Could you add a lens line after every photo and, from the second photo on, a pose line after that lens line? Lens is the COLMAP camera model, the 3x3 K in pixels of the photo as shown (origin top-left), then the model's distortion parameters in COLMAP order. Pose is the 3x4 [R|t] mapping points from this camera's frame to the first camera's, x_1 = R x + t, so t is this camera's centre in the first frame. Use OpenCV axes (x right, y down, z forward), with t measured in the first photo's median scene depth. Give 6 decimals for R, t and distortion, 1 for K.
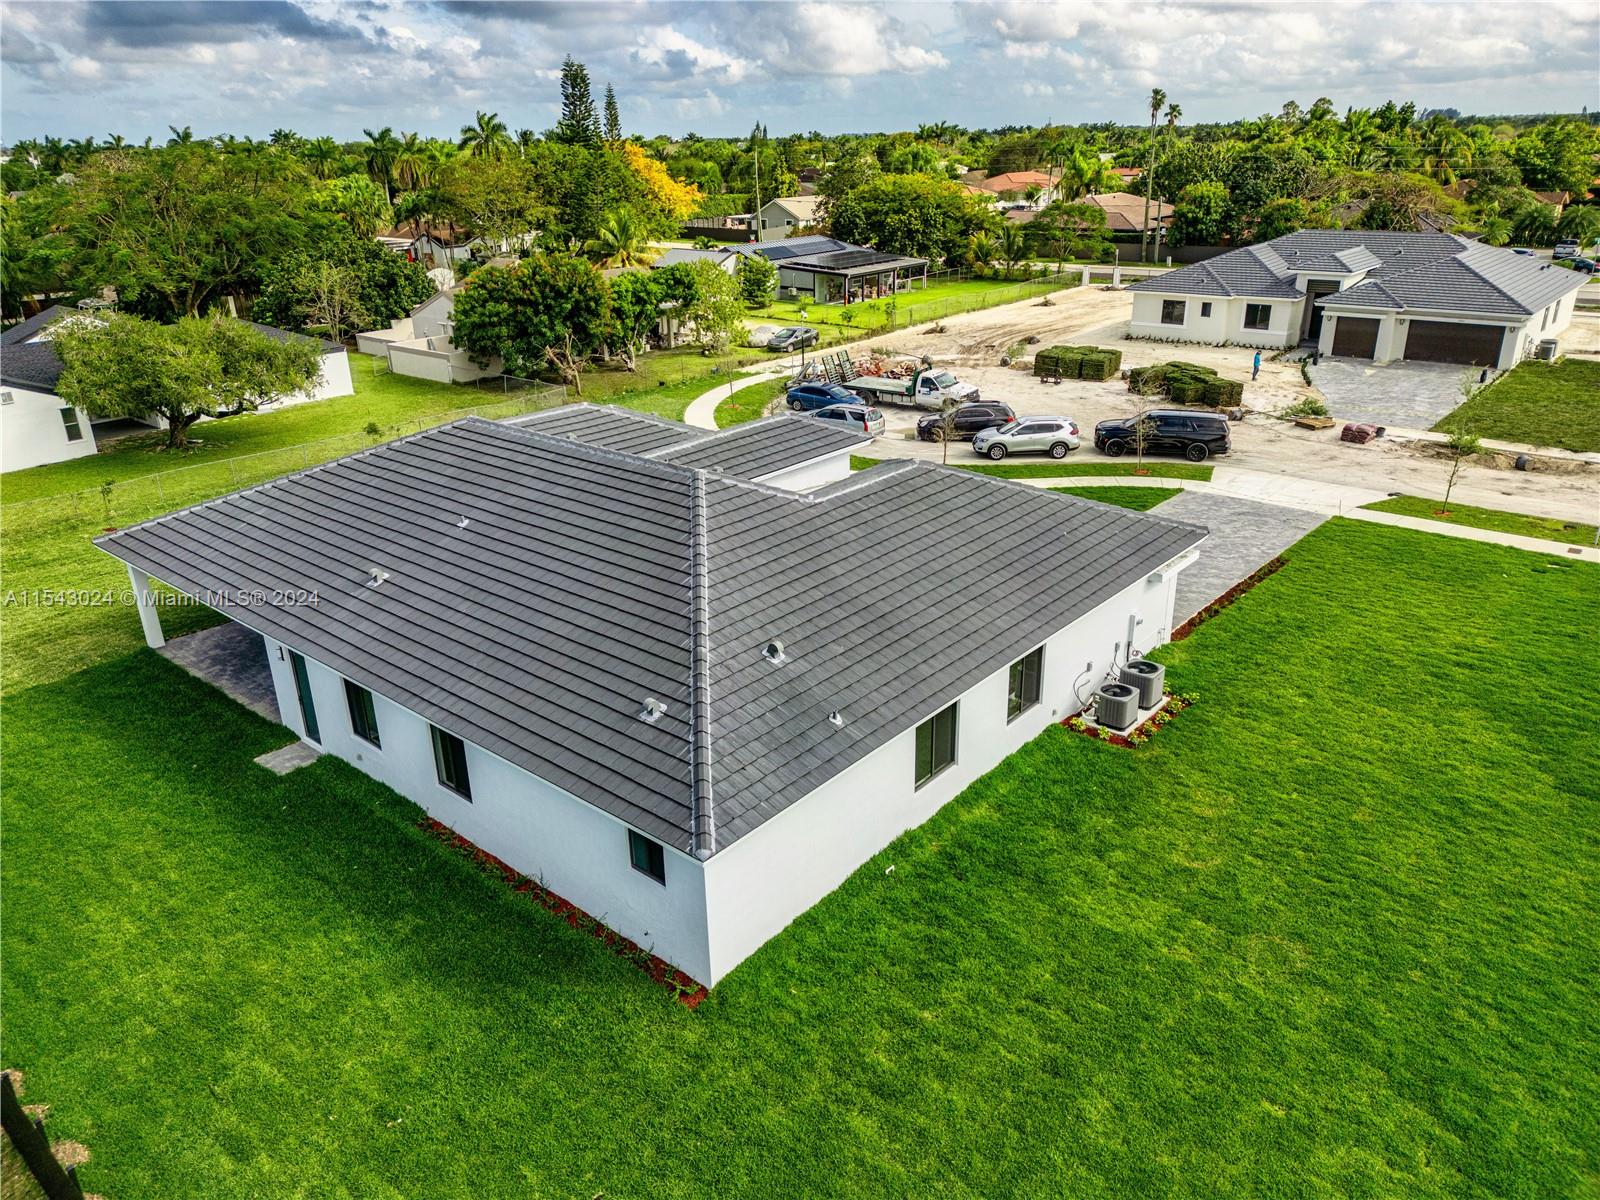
lens RADIAL K [[1133.6, 0, 800.0], [0, 1133.6, 600.0], [0, 0, 1]] dist [0.051437, -0.038356]
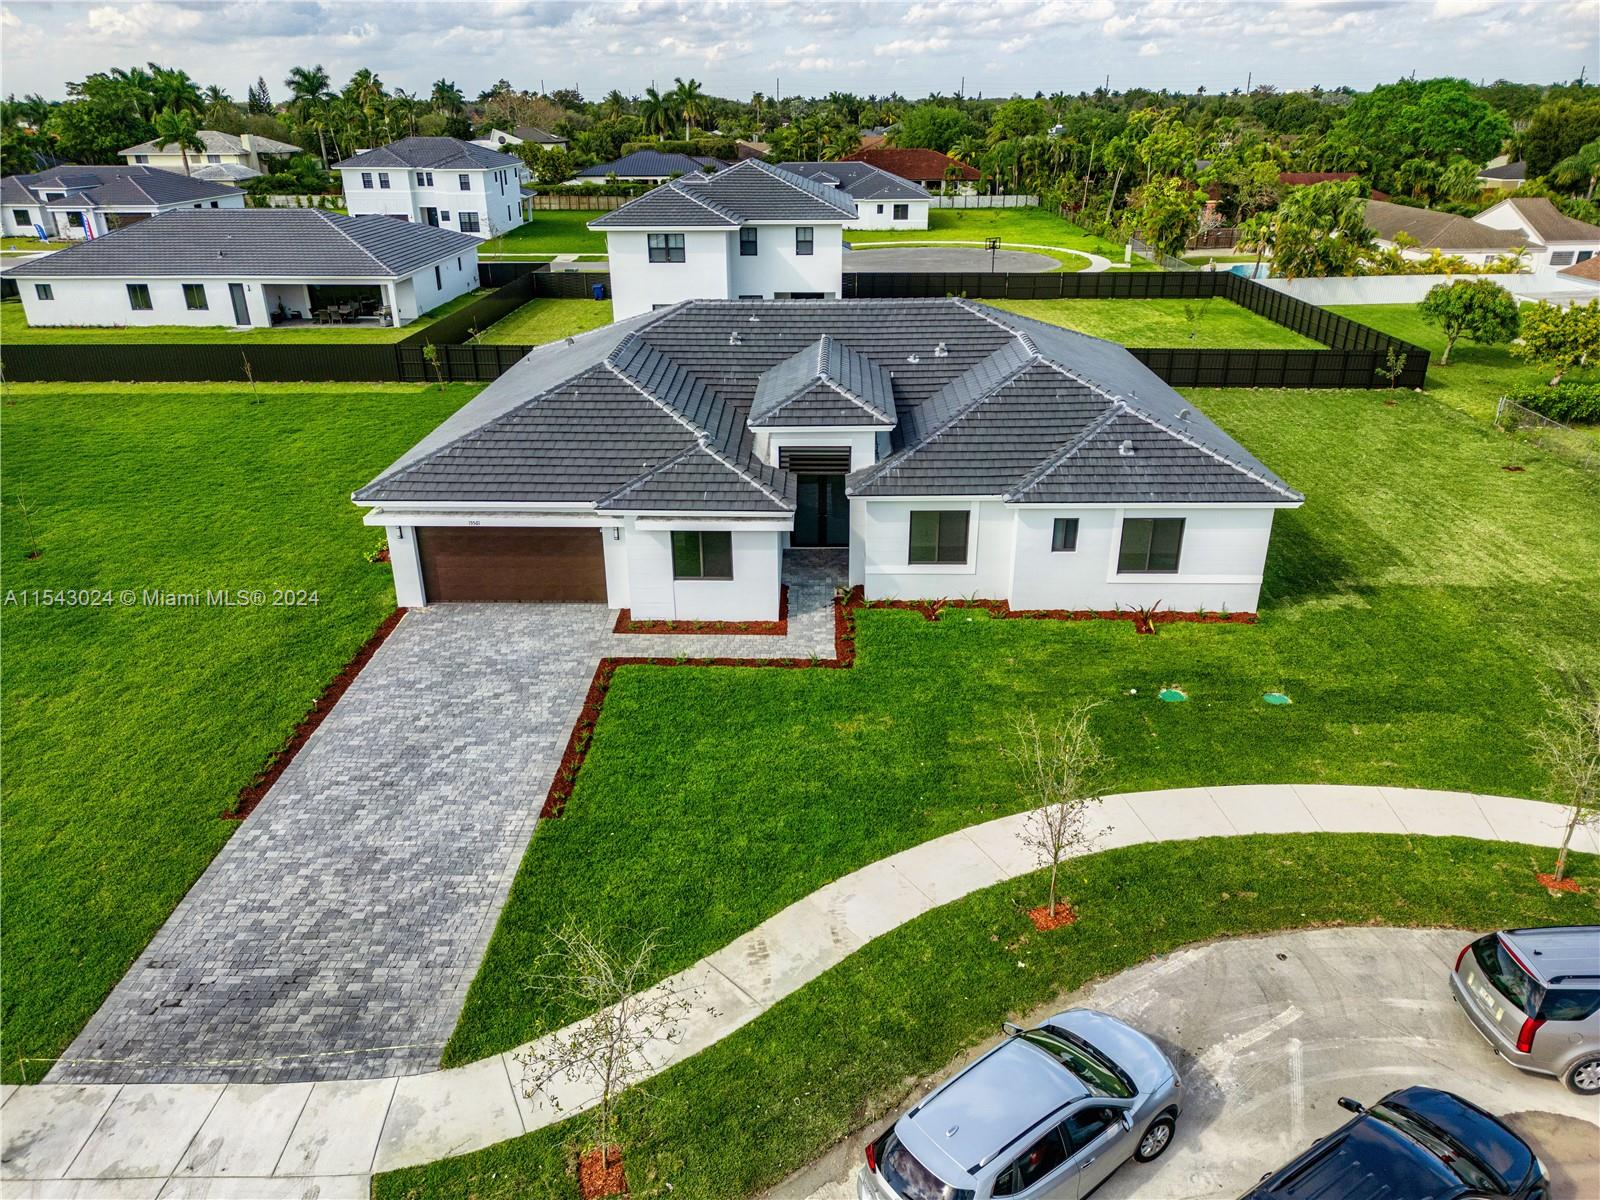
lens RADIAL K [[1123.5, 0, 800.0], [0, 1123.5, 600.0], [0, 0, 1]] dist [0.041936, -0.001405]
pose [[-0.774676, 0.280646, -0.566670, 0.329323], [-0.212810, 0.728149, 0.651545, -0.360501], [0.595474, 0.625329, -0.504356, 0.920505]]
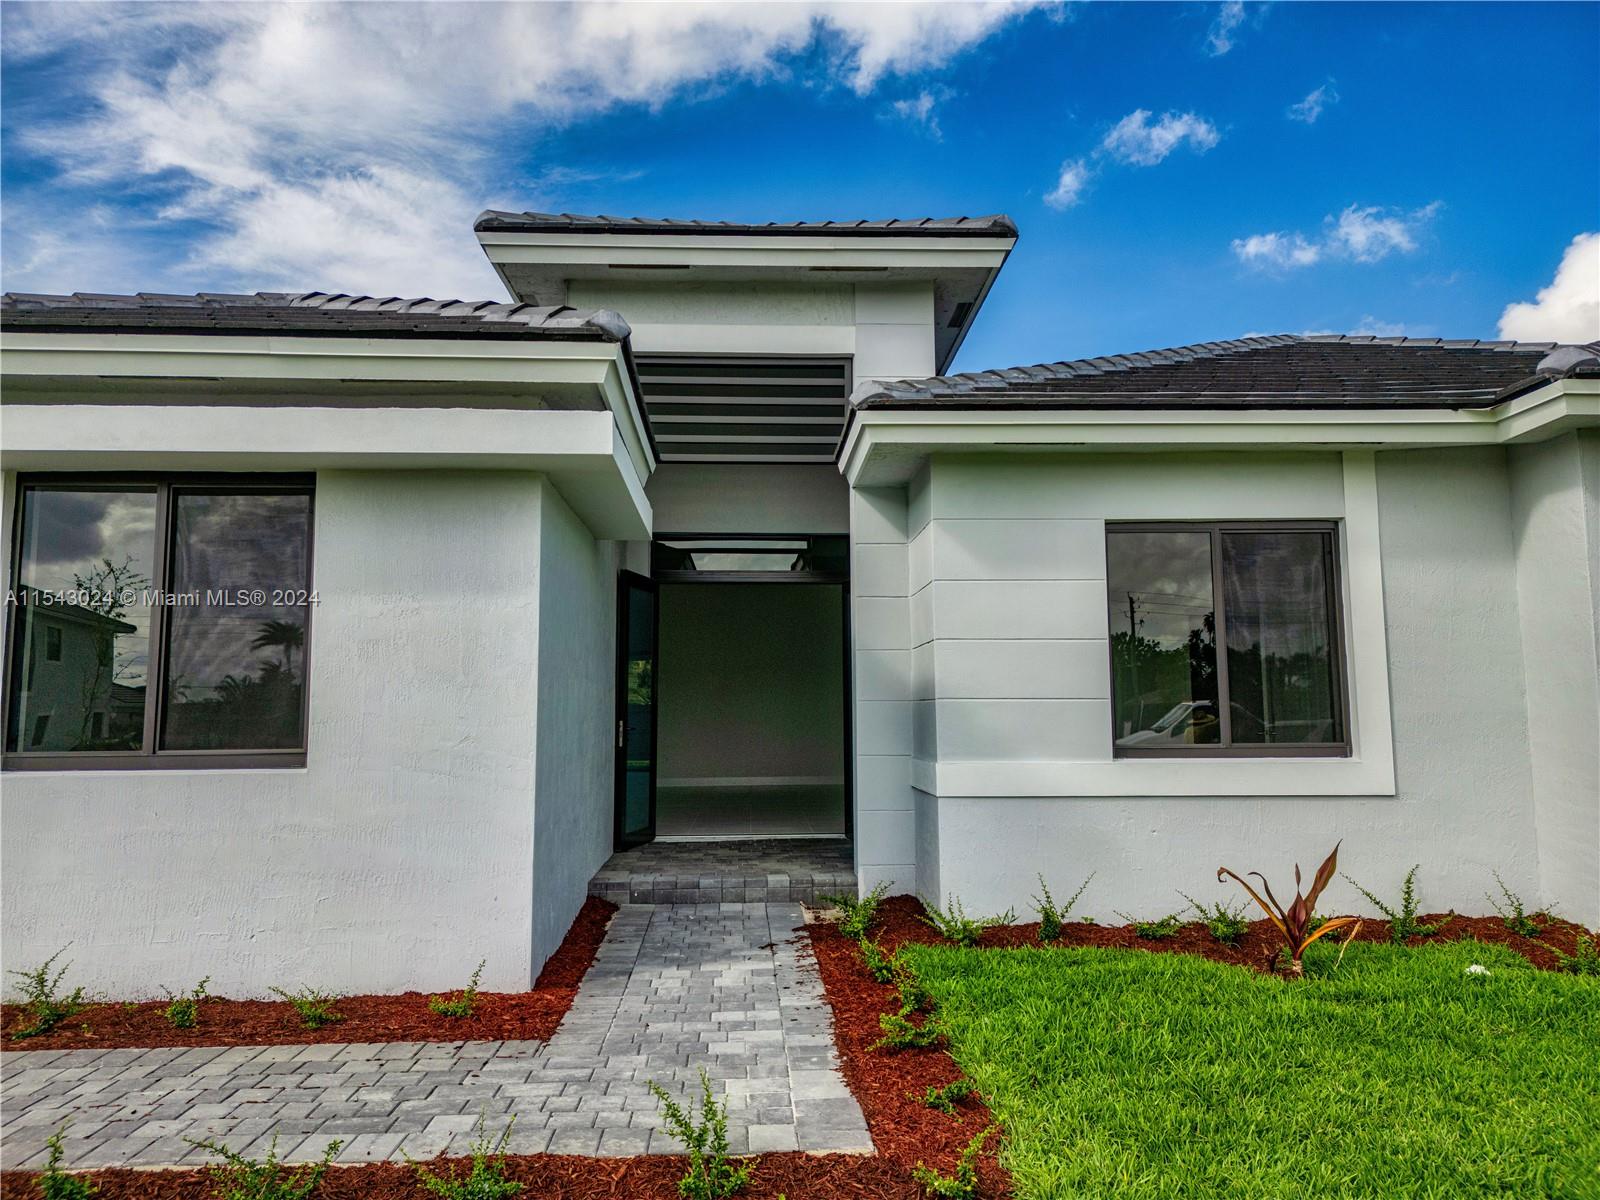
lens RADIAL K [[1133.6, 0, 800.0], [0, 1133.6, 600.0], [0, 0, 1]] dist [0.051437, -0.038356]
pose [[-0.729348, -0.039967, -0.682974, 0.108605], [-0.233421, 0.952927, 0.193506, -0.083806], [0.643091, 0.300554, -0.704345, 0.743242]]
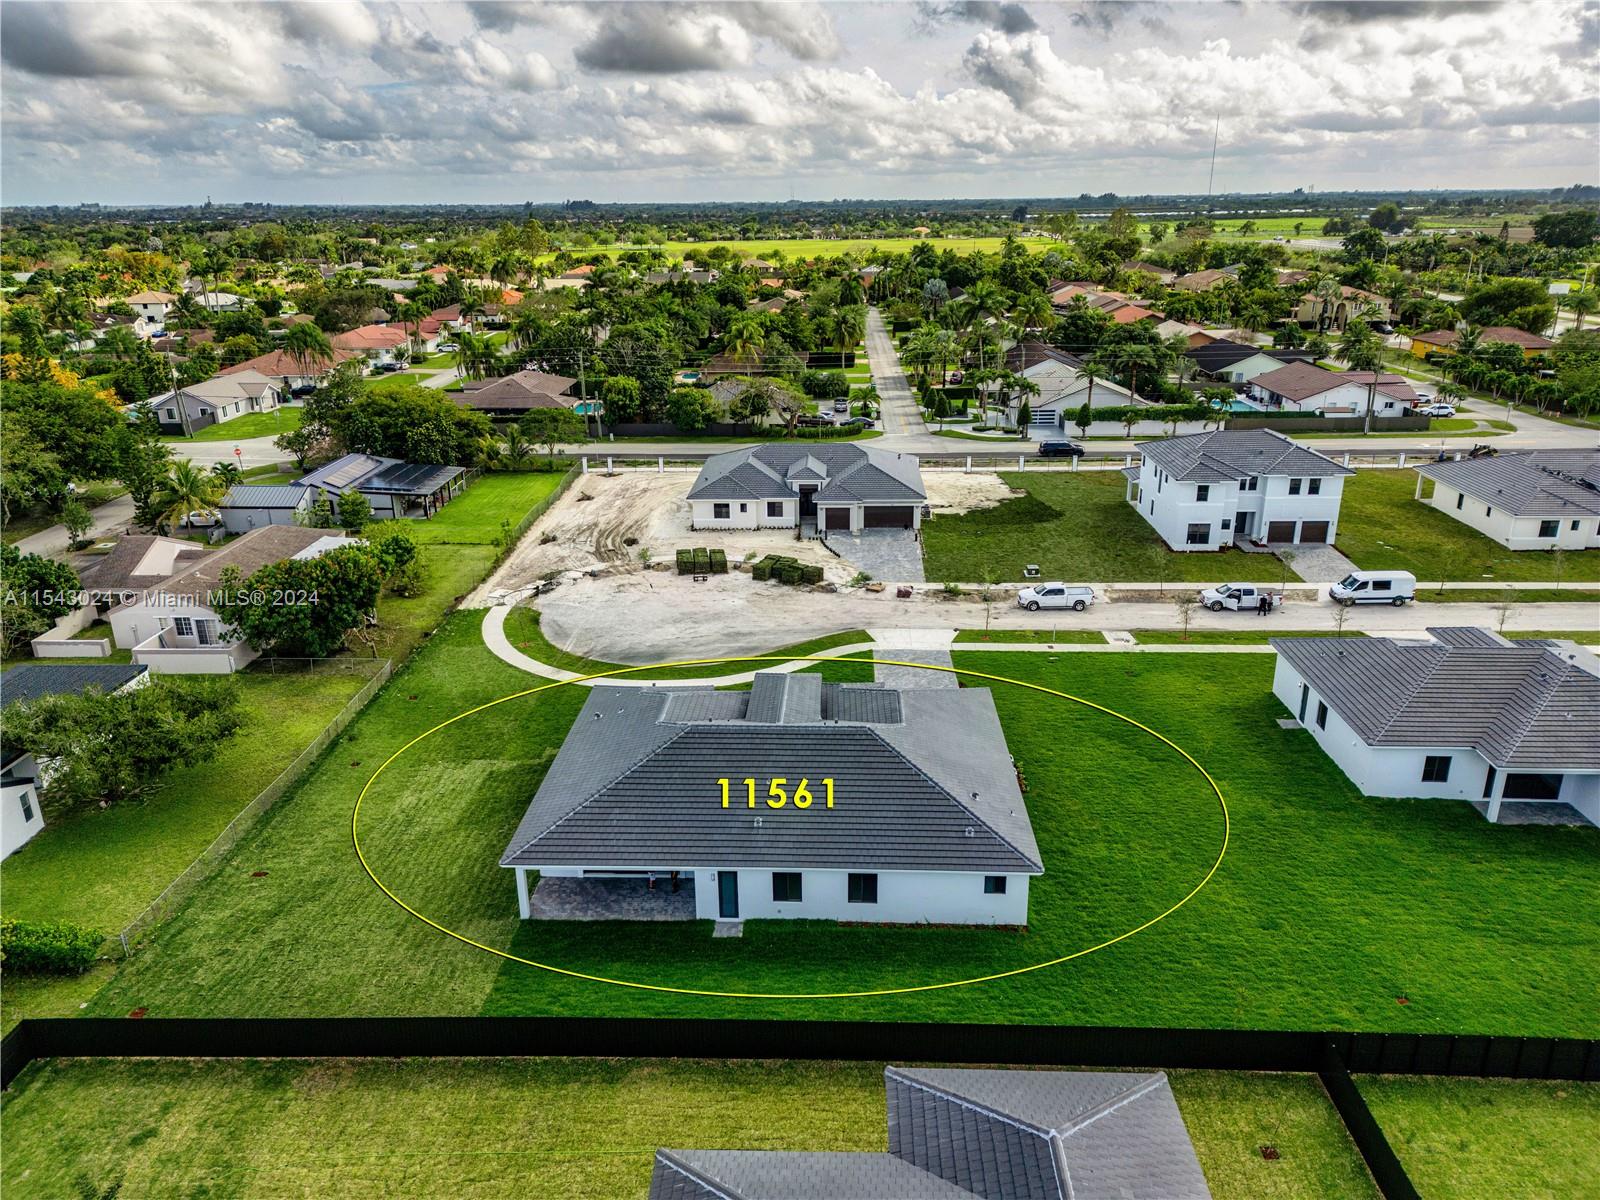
lens RADIAL K [[1133.6, 0, 800.0], [0, 1133.6, 600.0], [0, 0, 1]] dist [0.051437, -0.038356]
pose [[0.779850, -0.197720, 0.593919, -0.644259], [0.226918, 0.973563, 0.026149, -0.197688], [-0.583388, 0.114378, 0.804100, -0.313335]]
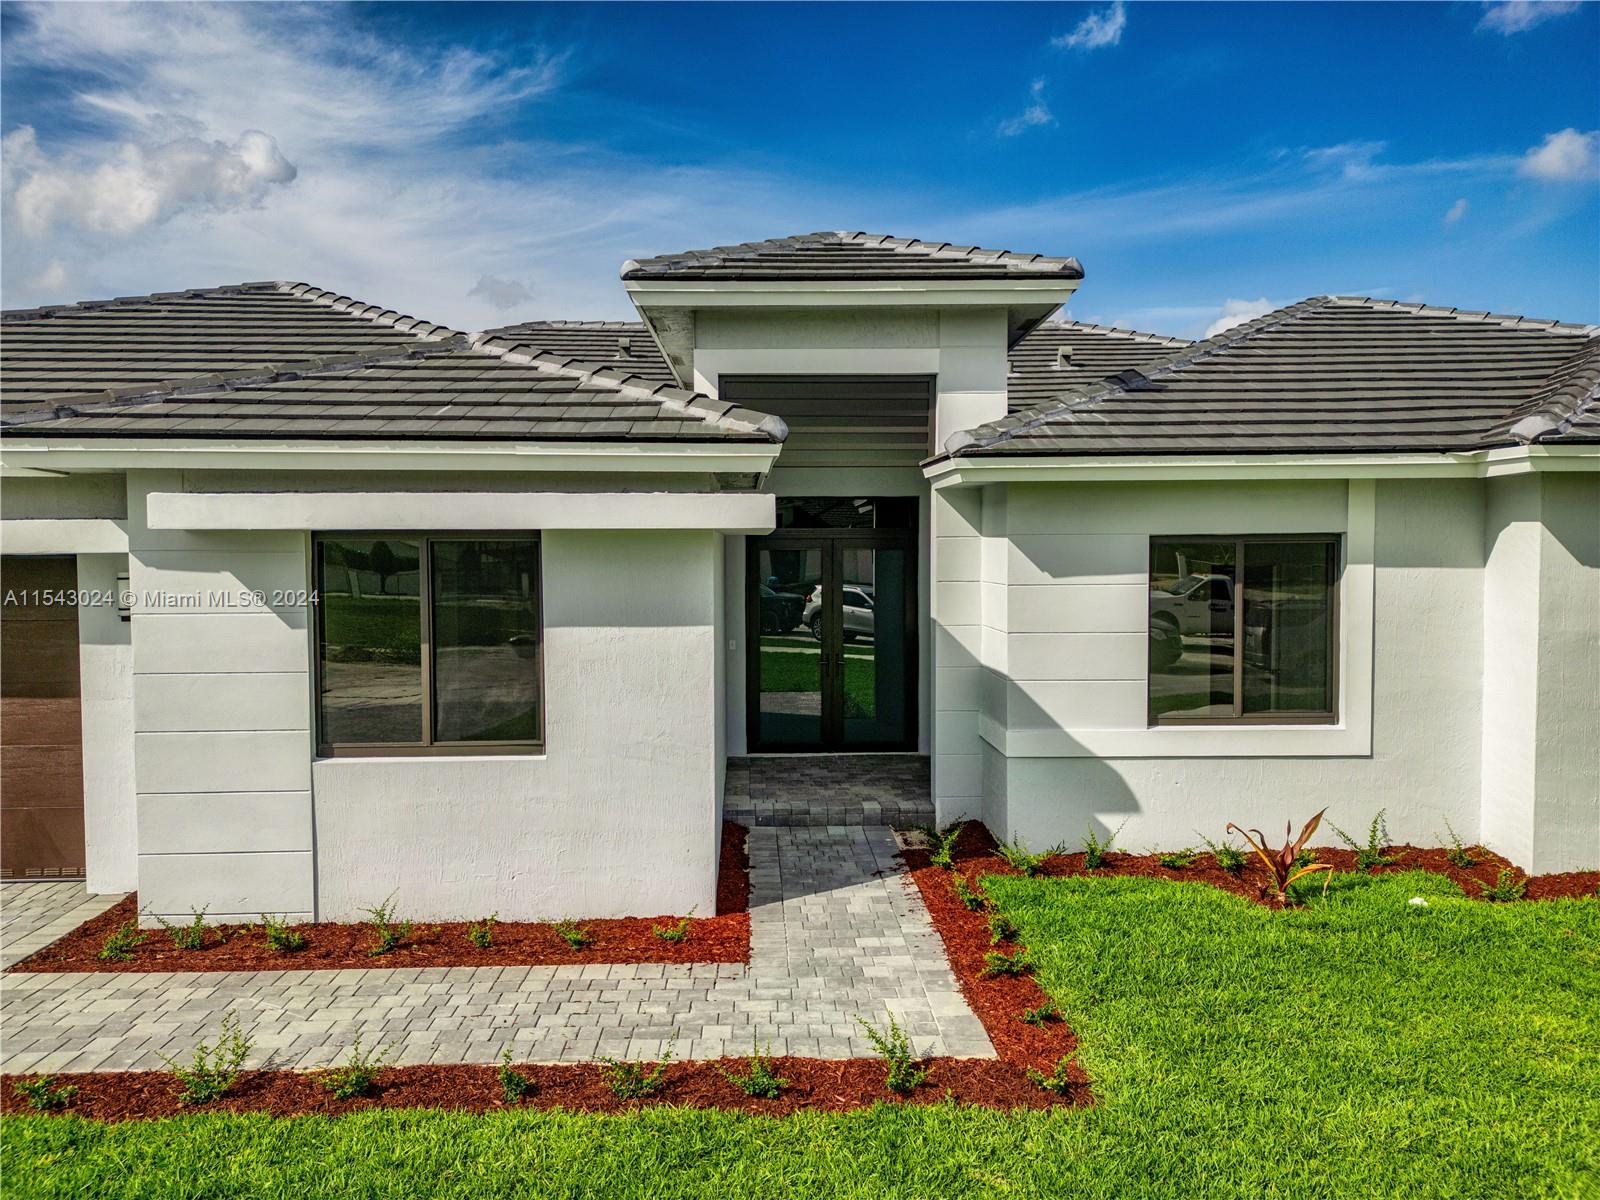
lens RADIAL K [[1134.6, 0, 800.0], [0, 1134.6, 600.0], [0, 0, 1]] dist [0.052345, -0.028623]
pose [[-0.736193, 0.060279, -0.674082, 0.137512], [-0.232367, 0.912962, 0.335419, -0.108283], [0.635630, 0.403568, -0.658109, 0.748683]]
